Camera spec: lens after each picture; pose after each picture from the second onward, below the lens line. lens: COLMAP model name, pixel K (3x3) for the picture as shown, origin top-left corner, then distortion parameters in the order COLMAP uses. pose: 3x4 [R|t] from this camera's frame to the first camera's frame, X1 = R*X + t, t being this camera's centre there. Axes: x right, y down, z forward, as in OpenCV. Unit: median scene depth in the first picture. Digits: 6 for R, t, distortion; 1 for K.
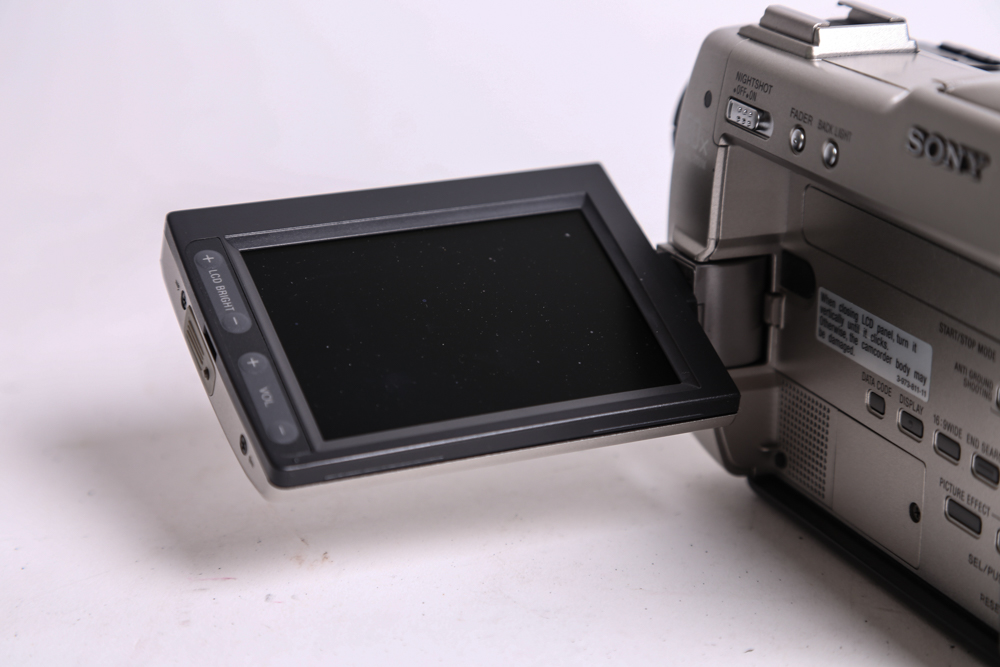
lens RADIAL K [[2257.8, 0, 483.2], [0, 2257.8, 331.7], [0, 0, 1]] dist [0.097672, -0.126912]
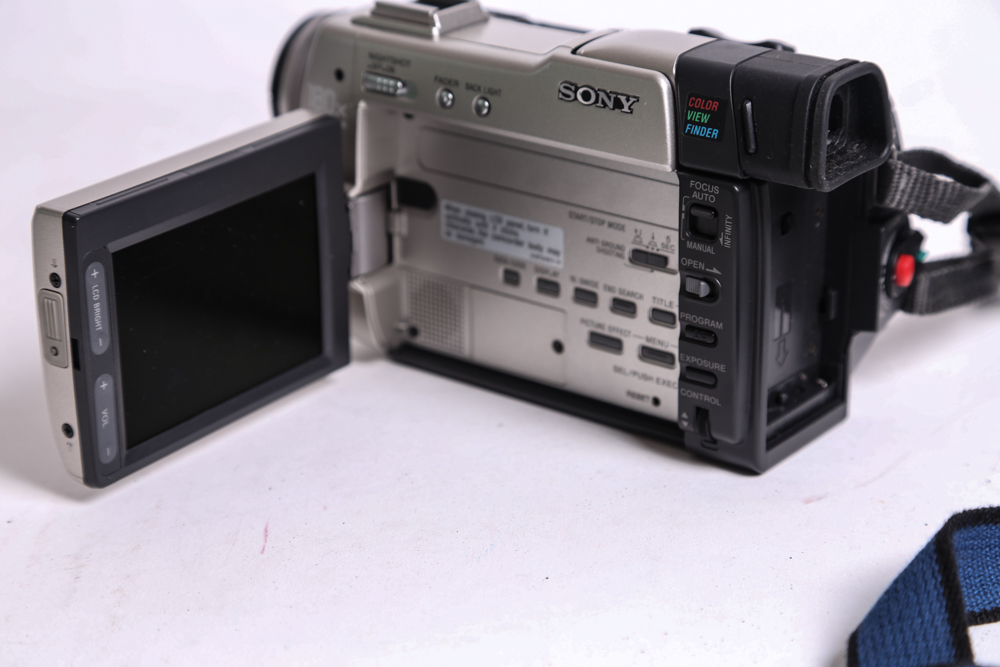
lens RADIAL K [[2365.7, 0, 499.1], [0, 2365.7, 321.7], [0, 0, 1]] dist [0.197645, 0.136012]
pose [[0.859960, -0.203689, 0.467952, -0.527220], [0.173299, 0.978968, 0.107649, -0.100401], [-0.480037, -0.011478, 0.877173, -0.274060]]
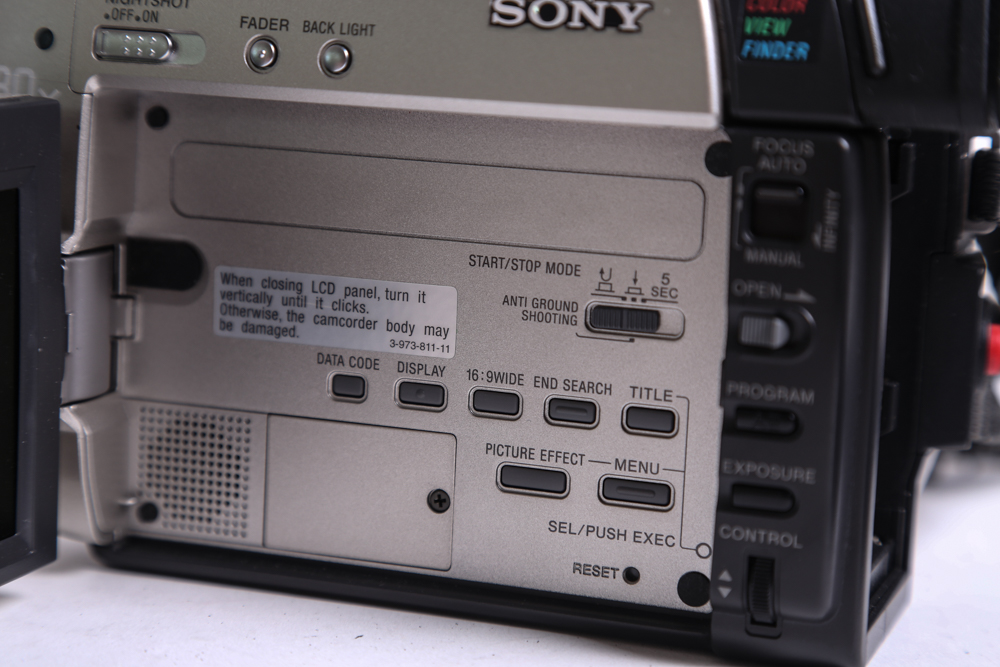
lens RADIAL K [[2257.8, 0, 483.2], [0, 2257.8, 331.7], [0, 0, 1]] dist [0.097672, -0.126912]
pose [[0.658663, -0.099386, 0.745845, -0.402246], [0.201060, 0.978442, -0.047178, 0.061508], [-0.725078, 0.181033, 0.664447, 0.434629]]
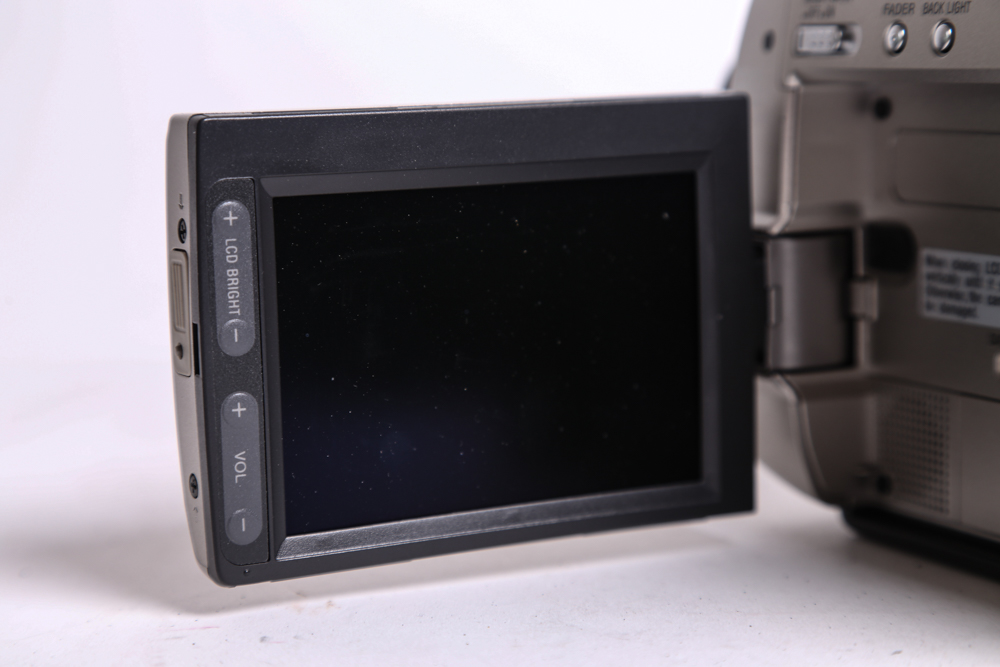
lens RADIAL K [[2257.8, 0, 483.2], [0, 2257.8, 331.7], [0, 0, 1]] dist [0.097672, -0.126912]
pose [[0.998175, -0.040438, 0.044856, -0.051057], [0.048410, 0.979814, -0.193961, 0.169817], [-0.036107, 0.195779, 0.979983, 0.217942]]
